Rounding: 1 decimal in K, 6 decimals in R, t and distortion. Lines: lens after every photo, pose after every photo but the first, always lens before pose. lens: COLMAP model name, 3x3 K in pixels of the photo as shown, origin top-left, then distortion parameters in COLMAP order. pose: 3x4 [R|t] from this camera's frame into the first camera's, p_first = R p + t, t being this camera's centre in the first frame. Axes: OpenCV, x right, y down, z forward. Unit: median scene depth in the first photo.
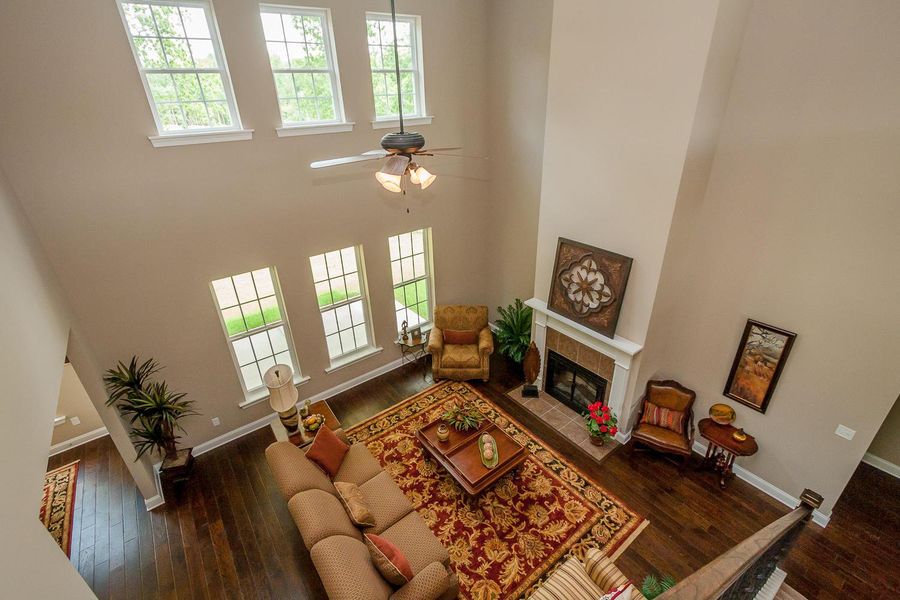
lens RADIAL K [[402.5, 0, 449.9], [0, 402.5, 304.9], [0, 0, 1]] dist [0.001649, 0.000203]
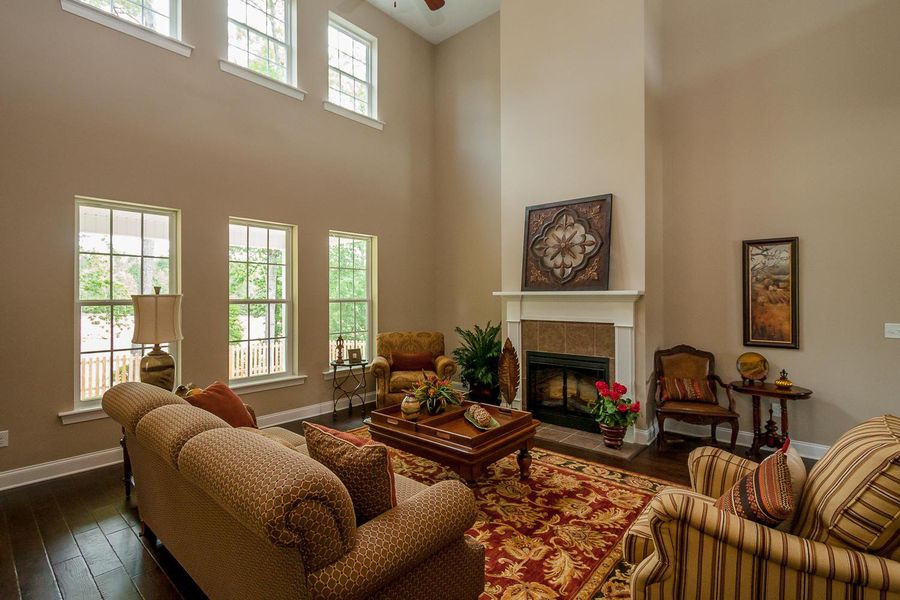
lens RADIAL K [[422.4, 0, 450.6], [0, 422.4, 298.4], [0, 0, 1]] dist [0.004163, 0.000708]
pose [[0.978431, 0.026556, 0.204861, -0.100718], [0.069622, 0.891290, -0.448057, 0.477899], [-0.194489, 0.452655, 0.870217, 0.301081]]
